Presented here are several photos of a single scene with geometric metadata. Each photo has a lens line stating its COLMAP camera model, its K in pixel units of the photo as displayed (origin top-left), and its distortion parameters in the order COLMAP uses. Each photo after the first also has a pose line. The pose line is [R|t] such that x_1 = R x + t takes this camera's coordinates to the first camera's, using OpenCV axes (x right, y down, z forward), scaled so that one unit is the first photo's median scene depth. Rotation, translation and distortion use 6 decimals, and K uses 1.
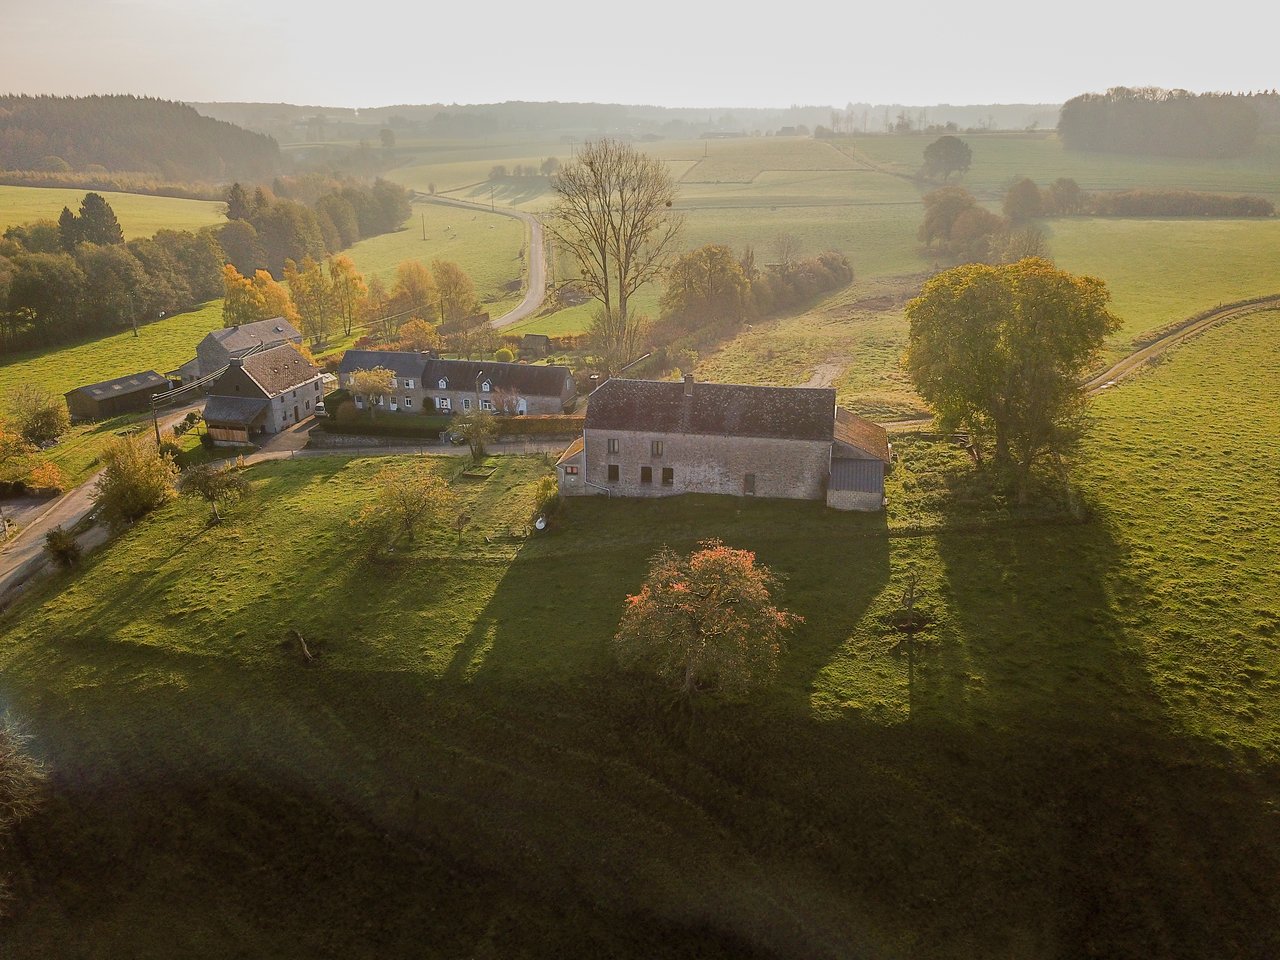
lens RADIAL K [[978.4, 0, 640.0], [0, 978.4, 480.0], [0, 0, 1]] dist [0.000131, -0.007385]
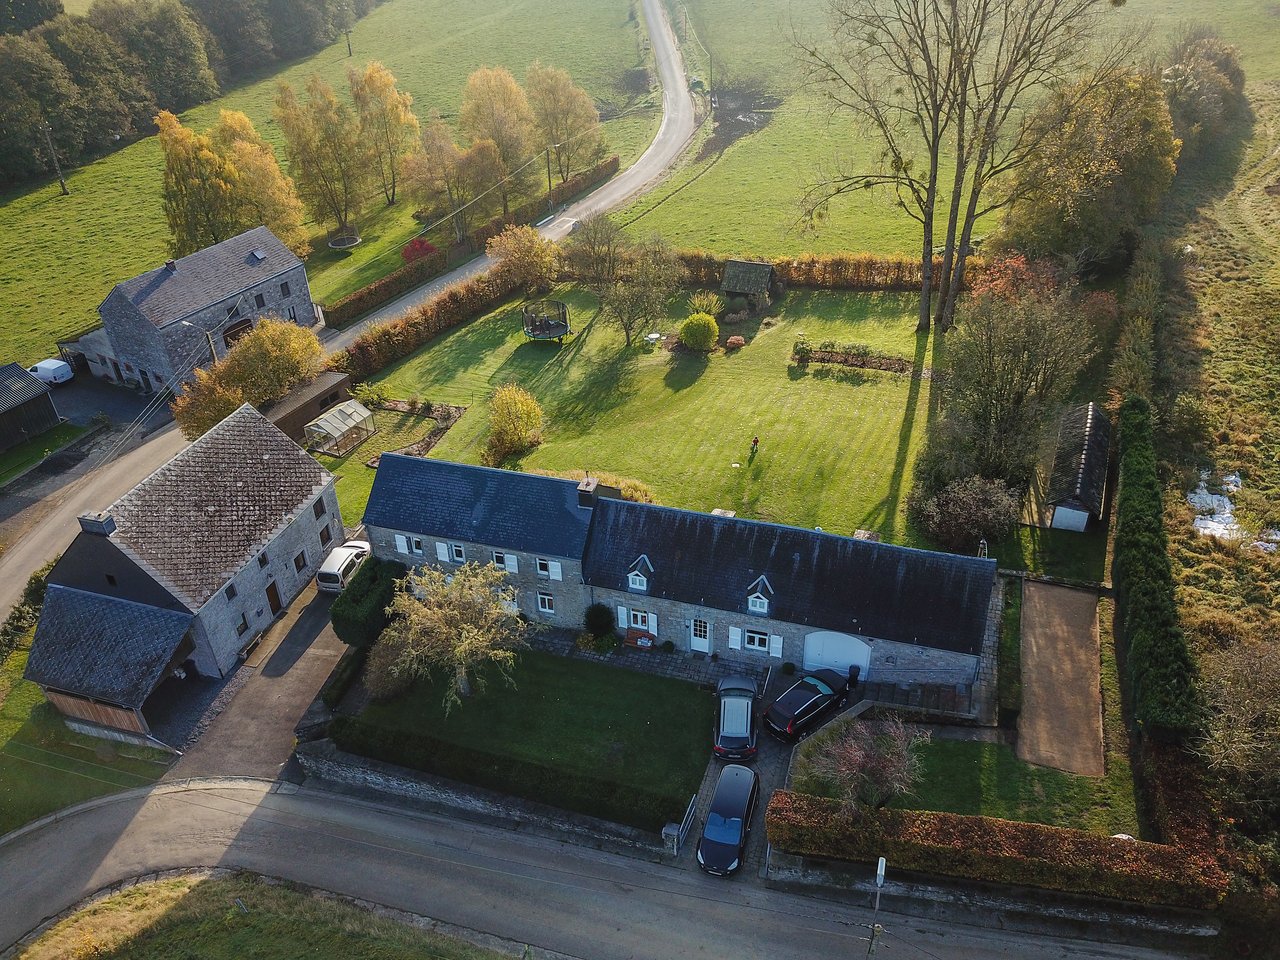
lens RADIAL K [[978.4, 0, 640.0], [0, 978.4, 480.0], [0, 0, 1]] dist [0.000131, -0.007385]
pose [[0.998077, 0.015719, -0.059961, -0.132937], [0.000020, 0.967230, 0.253901, -0.170549], [0.061988, -0.253414, 0.965370, 0.479590]]
